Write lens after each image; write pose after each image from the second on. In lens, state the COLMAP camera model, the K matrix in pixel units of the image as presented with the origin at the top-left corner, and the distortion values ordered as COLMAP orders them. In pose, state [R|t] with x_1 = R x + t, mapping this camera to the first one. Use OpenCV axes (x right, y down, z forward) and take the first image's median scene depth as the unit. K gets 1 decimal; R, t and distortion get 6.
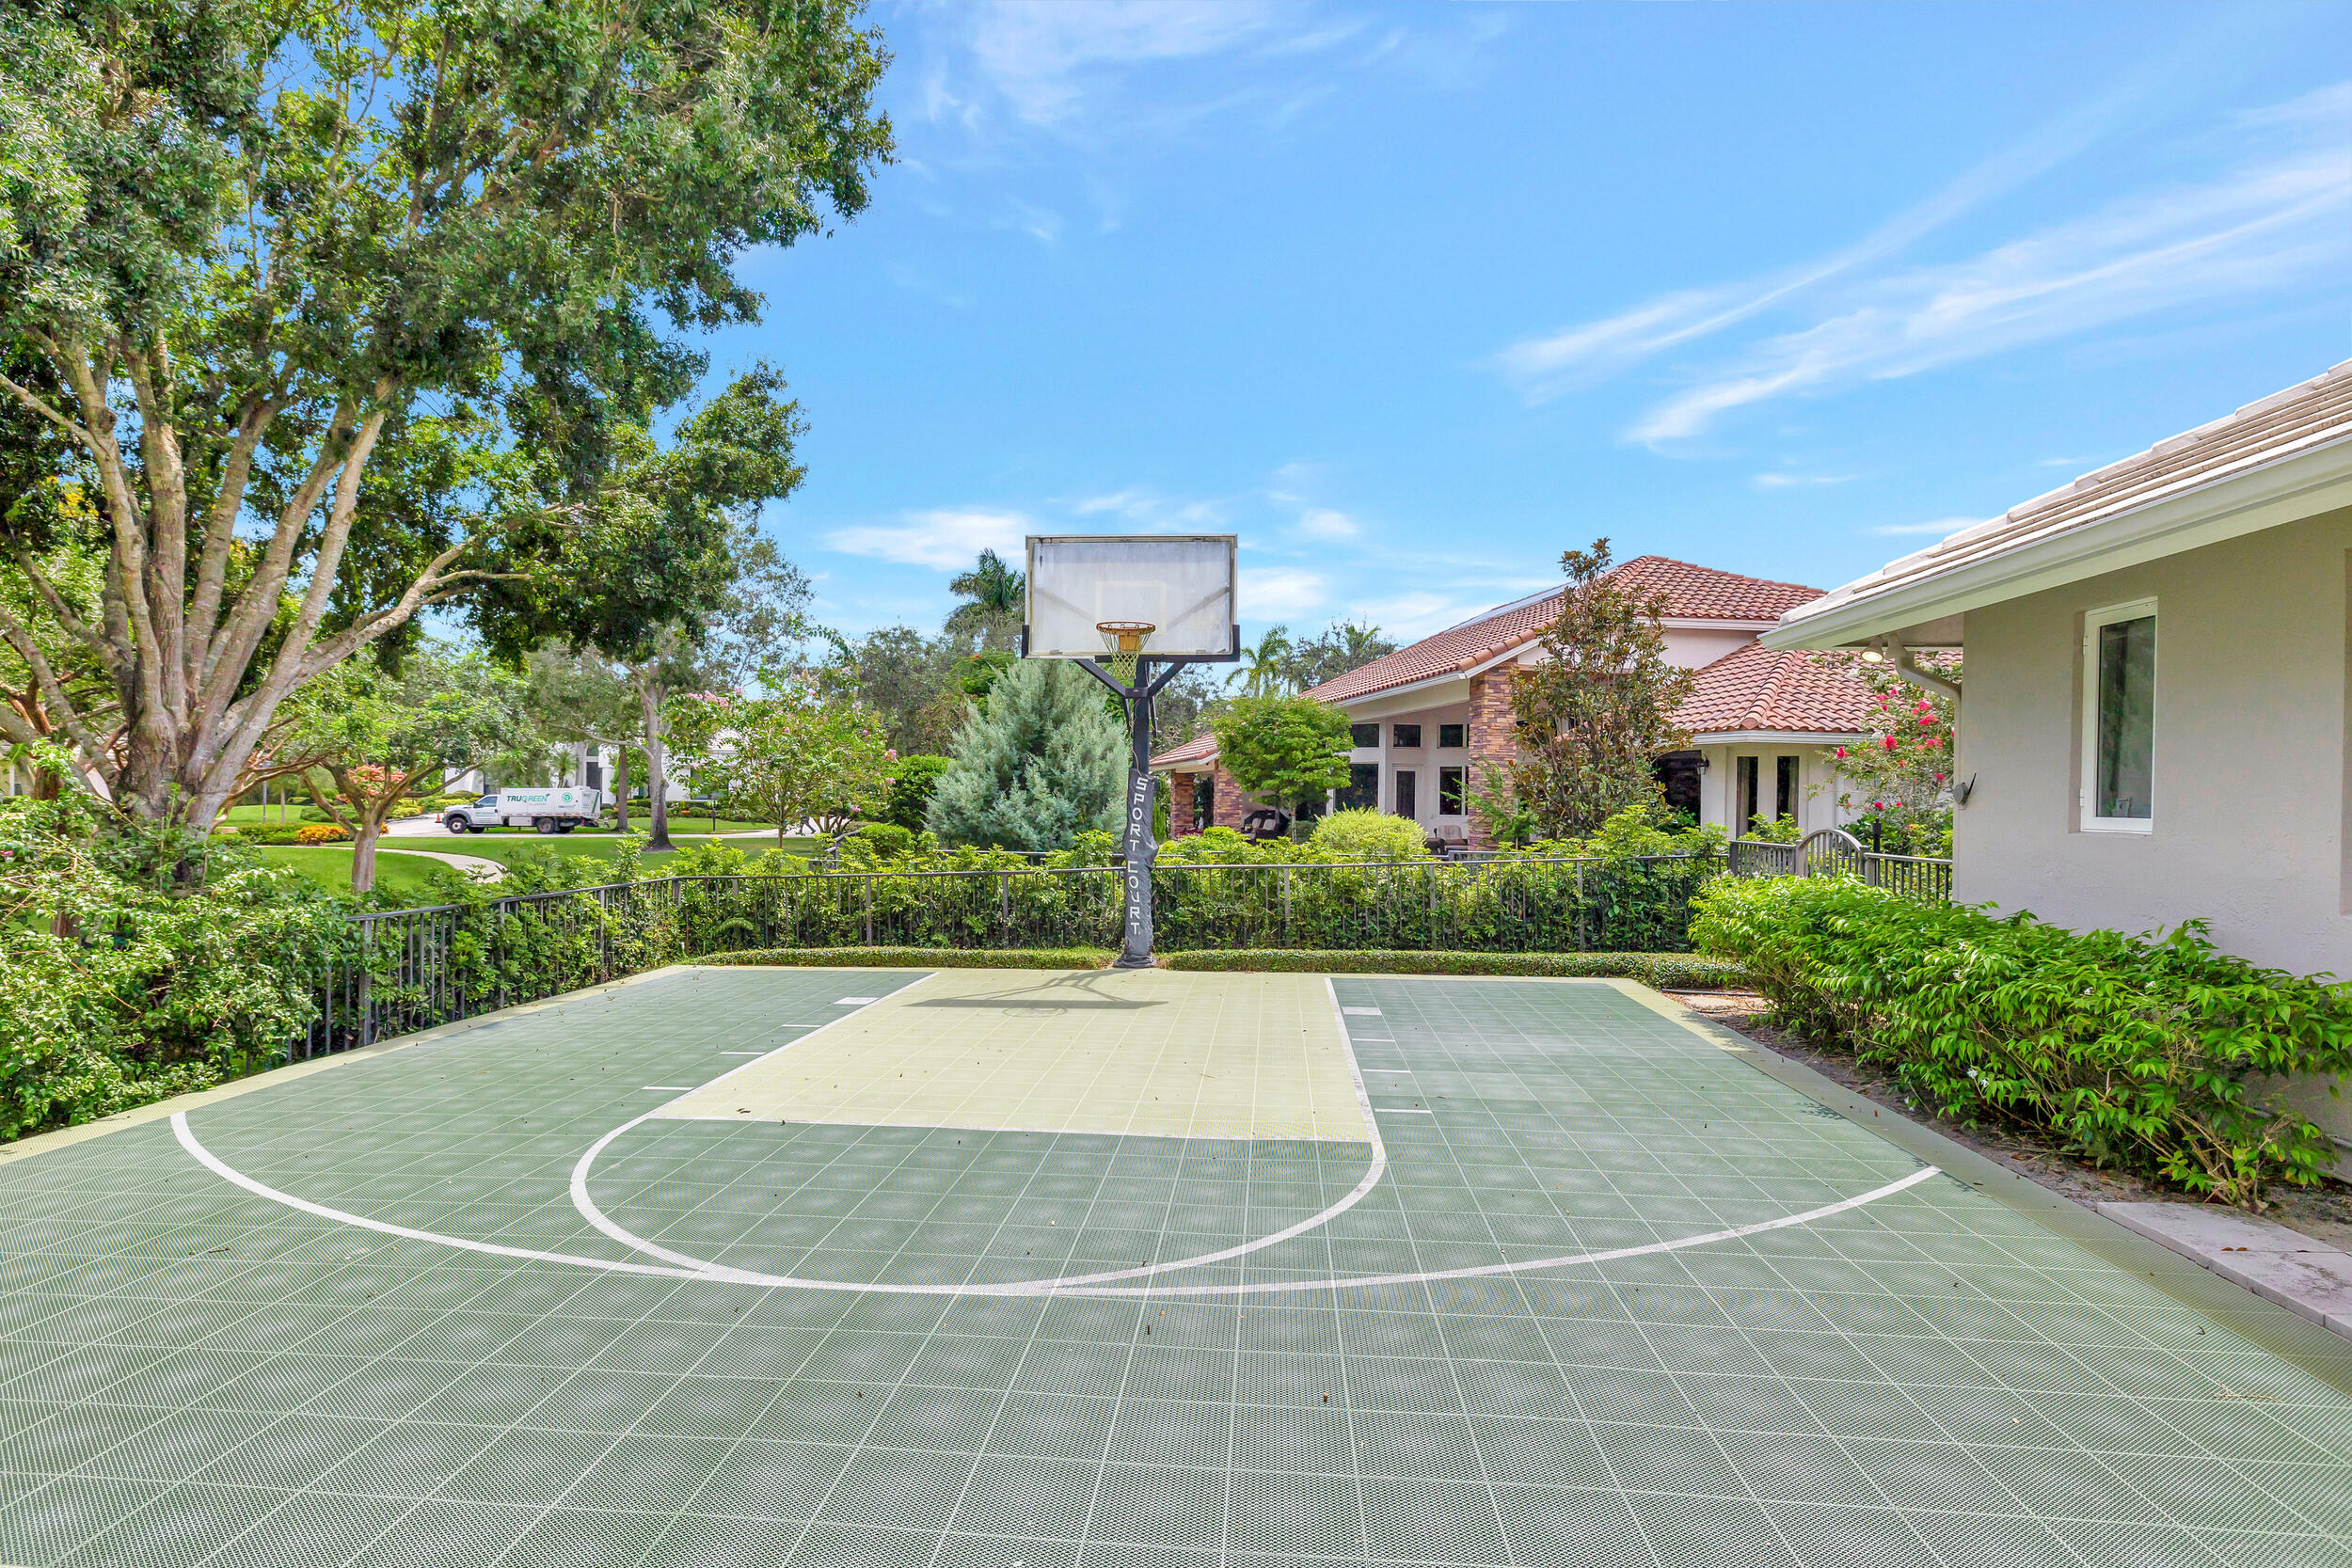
lens RADIAL K [[1164.9, 0, 1171.0], [0, 1164.9, 792.8], [0, 0, 1]] dist [-0.000845, -0.000078]
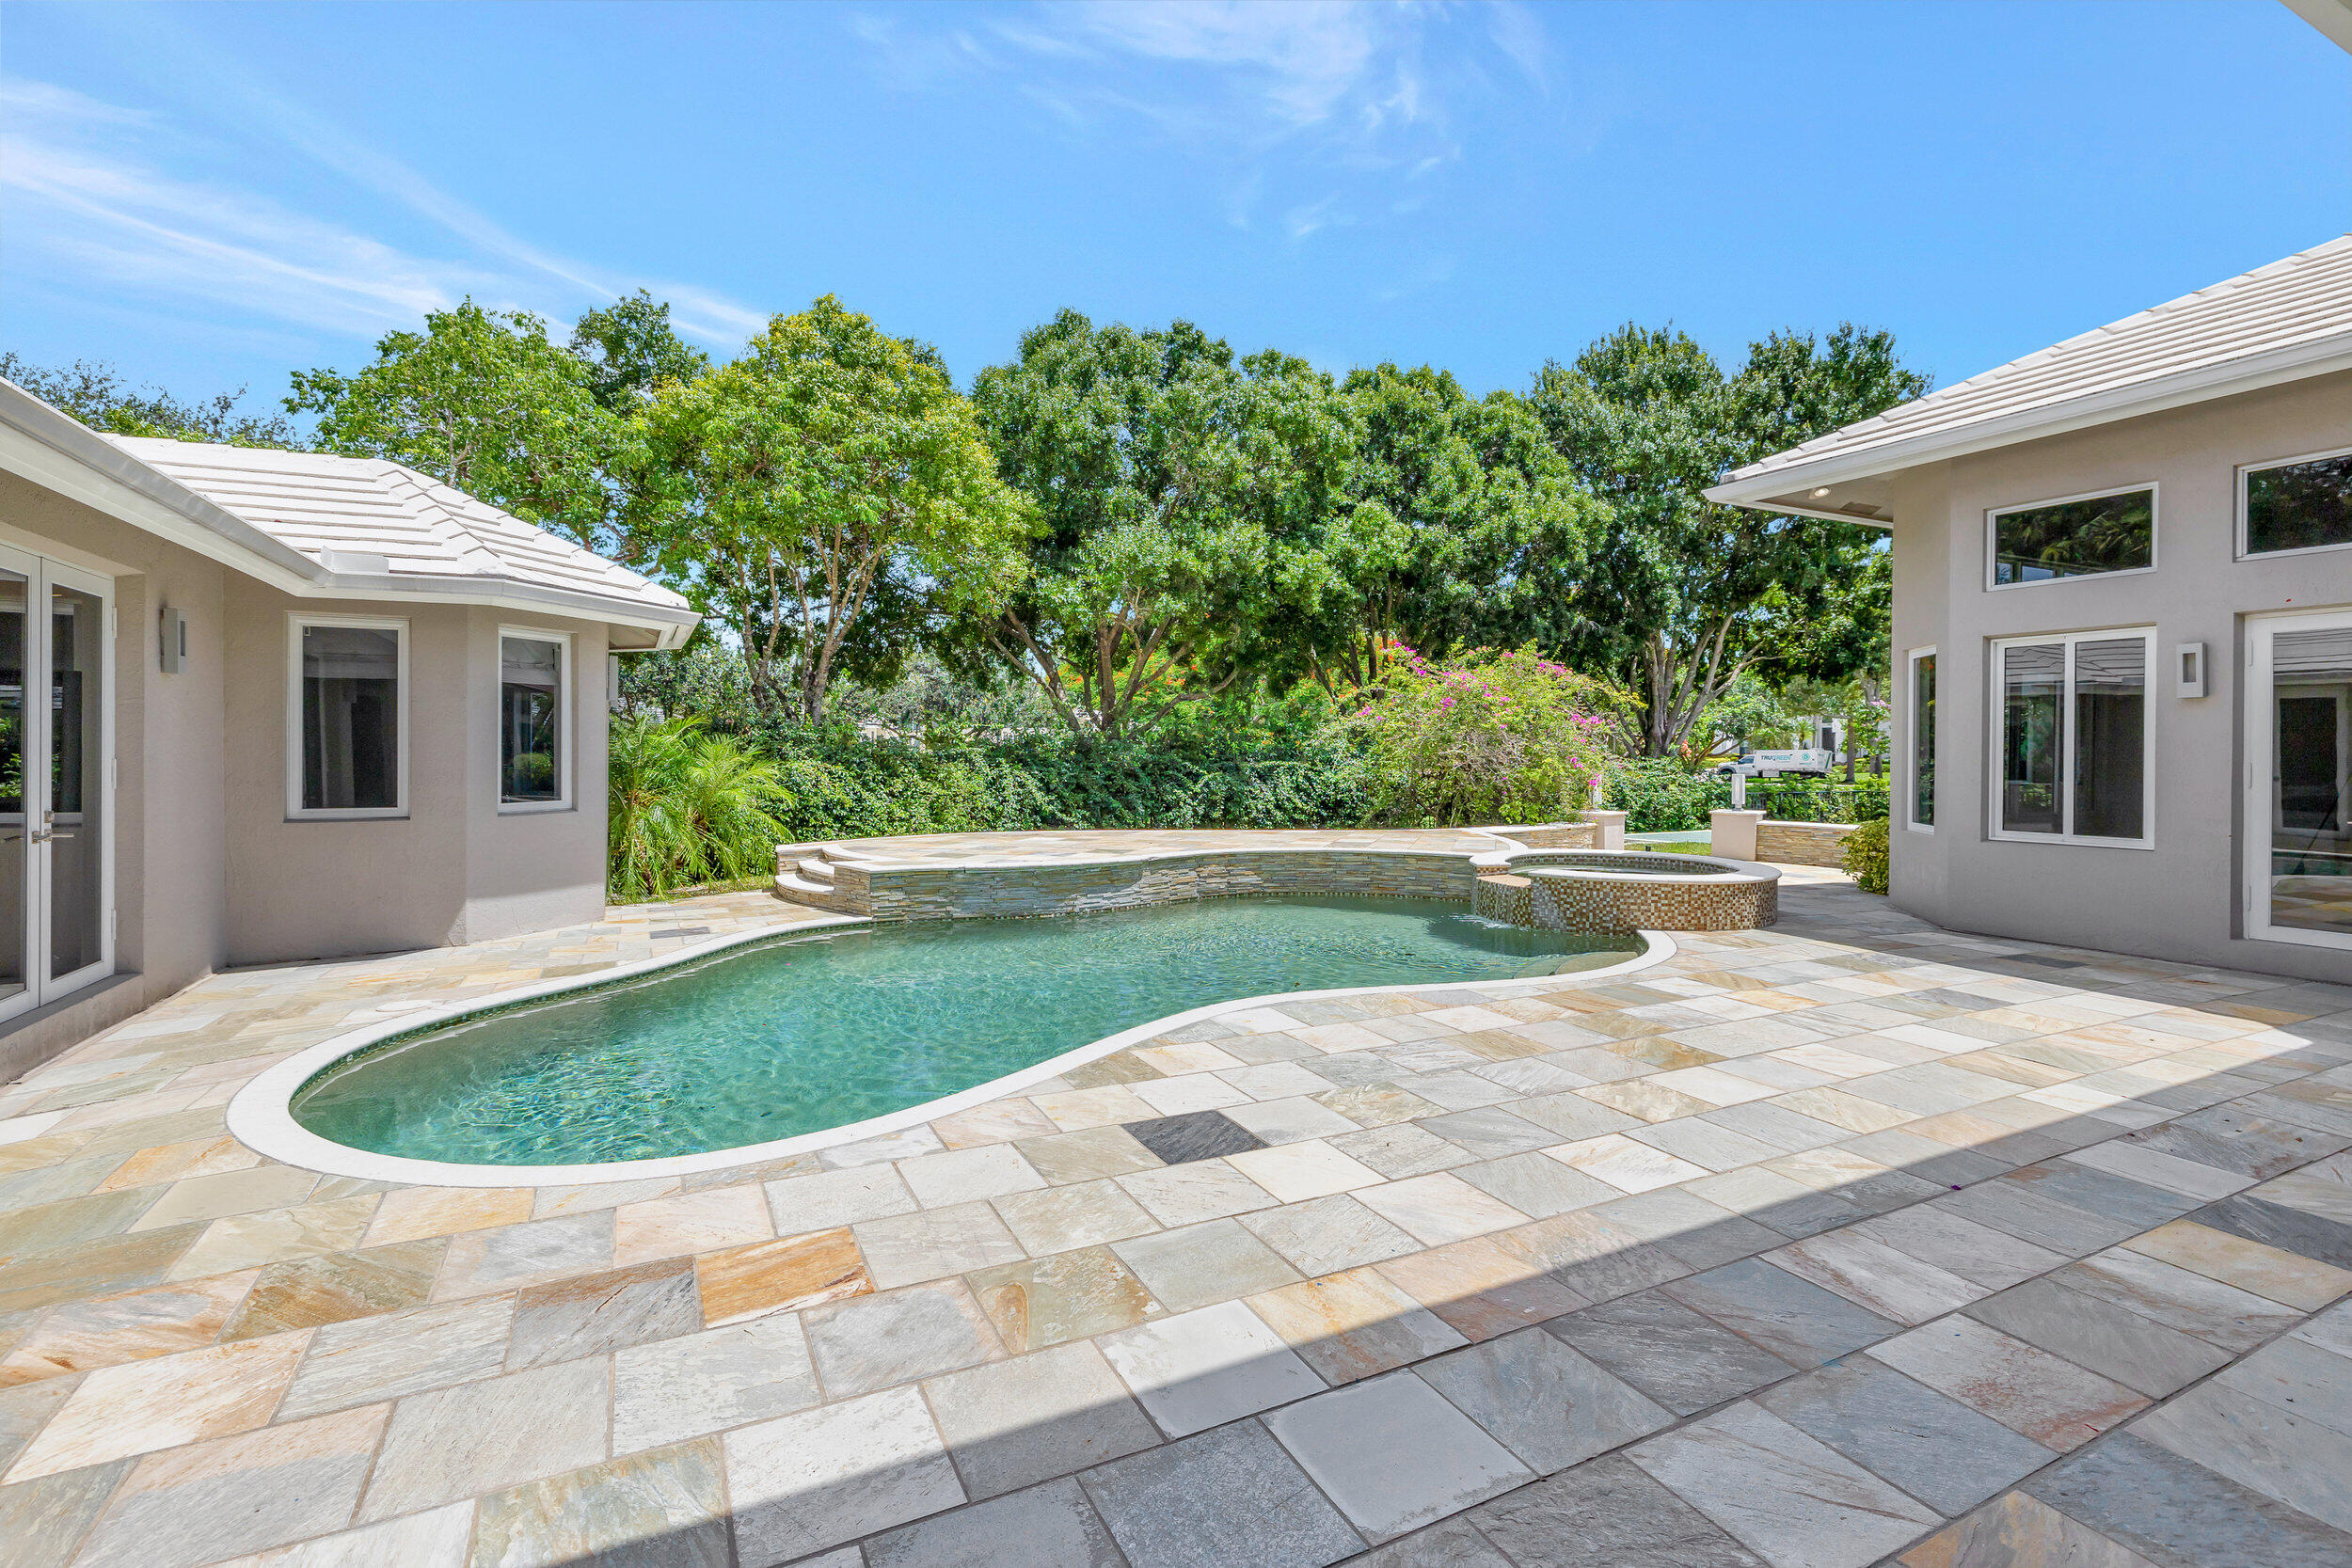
lens RADIAL K [[1043.0, 0, 1176.0], [0, 1043.0, 784.0], [0, 0, 1]] dist [0.006346, 0.000191]
pose [[0.522590, 0.015556, -0.852442, 0.233765], [0.008728, 0.999684, 0.023593, 0.000532], [0.852540, -0.019770, 0.522289, -0.447493]]
